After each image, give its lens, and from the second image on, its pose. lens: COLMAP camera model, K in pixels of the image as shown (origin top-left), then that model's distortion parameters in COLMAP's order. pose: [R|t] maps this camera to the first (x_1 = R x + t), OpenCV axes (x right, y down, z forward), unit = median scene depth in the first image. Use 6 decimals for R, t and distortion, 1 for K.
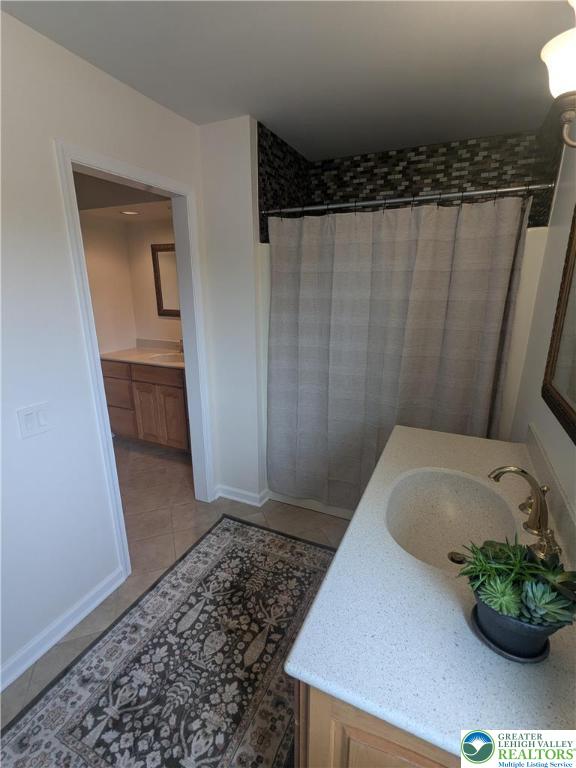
lens RADIAL K [[363.1, 0, 288.1], [0, 363.1, 384.2], [0, 0, 1]] dist [-0.001378, -0.000395]
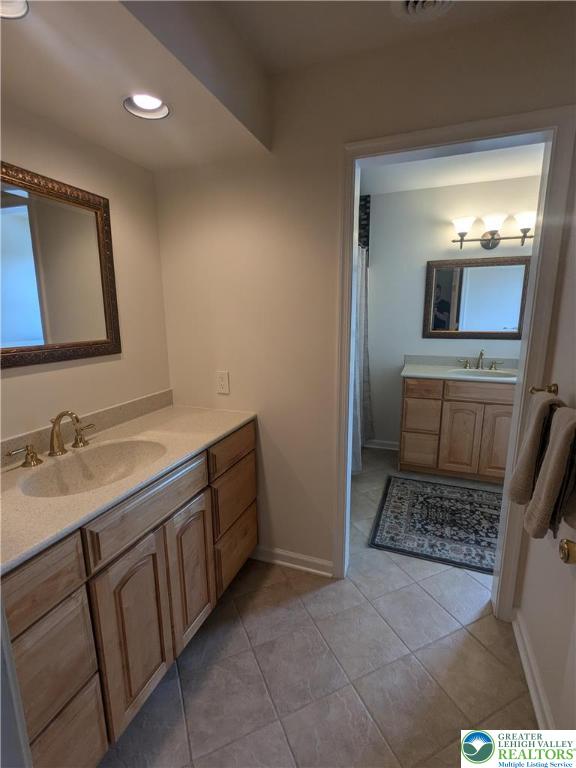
lens RADIAL K [[363.1, 0, 288.1], [0, 363.1, 384.2], [0, 0, 1]] dist [-0.001378, -0.000395]
pose [[-0.063611, -0.189488, 0.979820, -1.216096], [0.278081, 0.939558, 0.199755, -0.299744], [-0.958449, 0.285176, -0.007073, 1.387322]]
